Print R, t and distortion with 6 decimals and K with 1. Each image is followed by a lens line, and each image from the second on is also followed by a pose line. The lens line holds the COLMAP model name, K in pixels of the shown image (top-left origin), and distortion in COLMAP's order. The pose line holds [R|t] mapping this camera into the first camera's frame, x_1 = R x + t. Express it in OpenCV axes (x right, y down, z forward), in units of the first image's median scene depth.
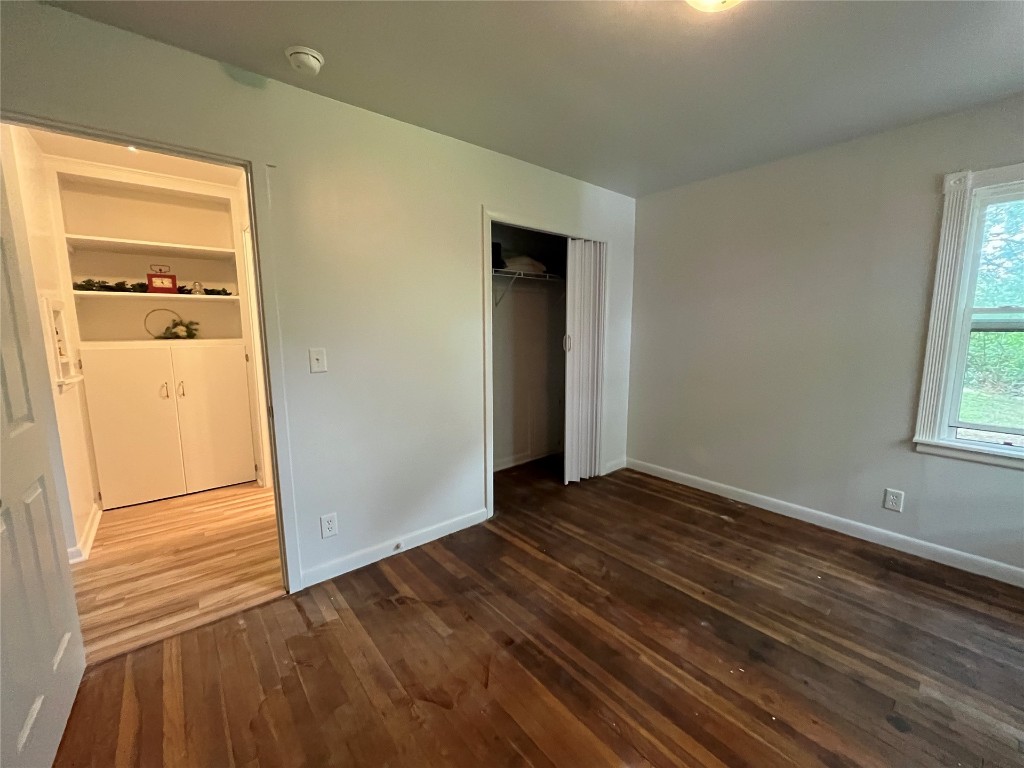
lens RADIAL K [[414.2, 0, 512.7], [0, 414.2, 382.7], [0, 0, 1]] dist [-0.002748, 0.000096]
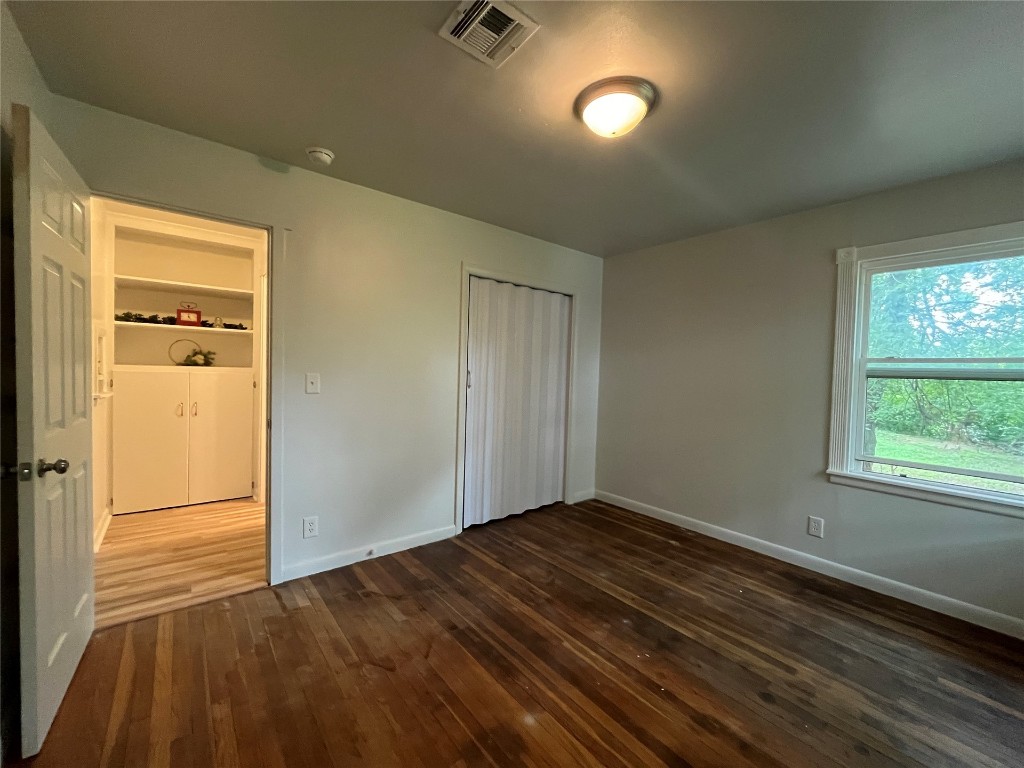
lens RADIAL K [[414.2, 0, 512.6], [0, 414.2, 382.6], [0, 0, 1]] dist [-0.002748, 0.000096]
pose [[0.999364, 0.032371, -0.014941, 0.107746], [-0.033789, 0.993655, -0.107273, 0.044390], [0.011374, 0.107710, 0.994117, -0.159228]]
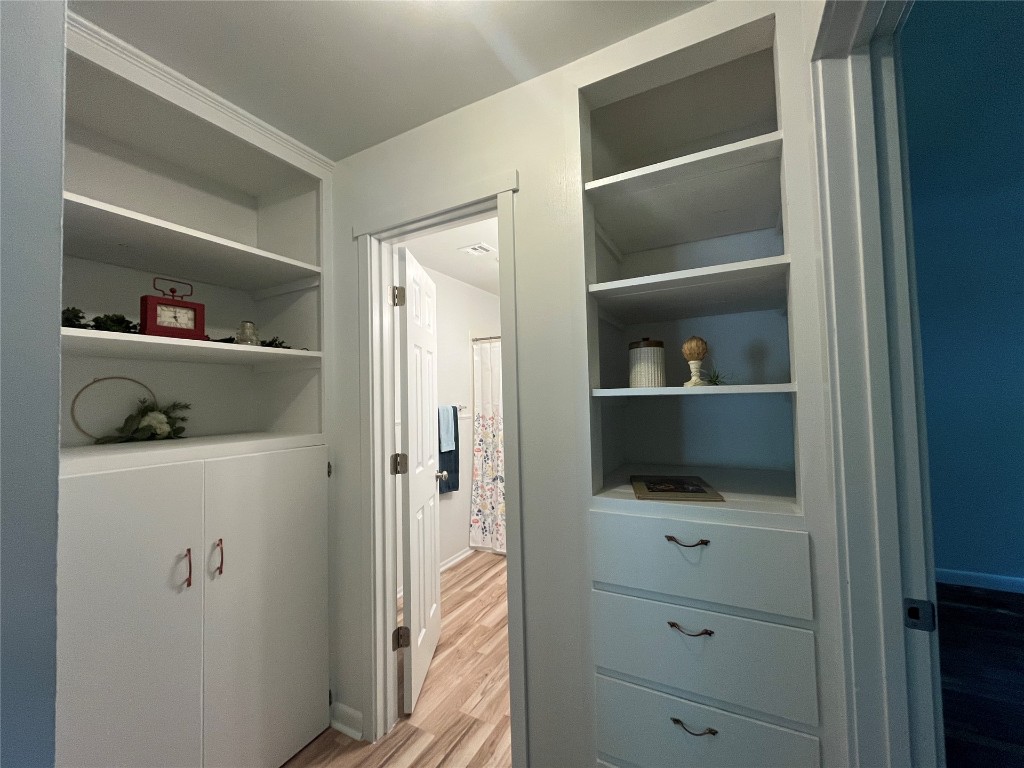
lens RADIAL K [[414.2, 0, 512.0], [0, 414.2, 383.3], [0, 0, 1]] dist [-0.002748, 0.000096]
pose [[0.925227, -0.006921, 0.379351, -0.861109], [0.076193, 0.982855, -0.167900, -0.084818], [-0.371685, 0.184250, 0.909891, 0.587422]]
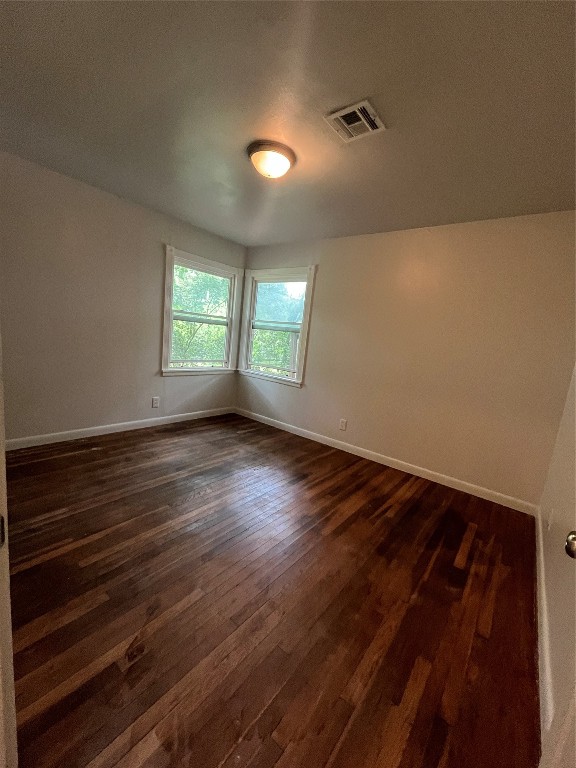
lens RADIAL K [[310.6, 0, 291.3], [0, 310.6, 385.4], [0, 0, 1]] dist [-0.002748, 0.000096]
pose [[-0.210534, -0.174928, 0.961809, -0.660628], [0.027617, 0.982403, 0.184718, -0.058986], [-0.977196, 0.065452, -0.201998, 0.650183]]
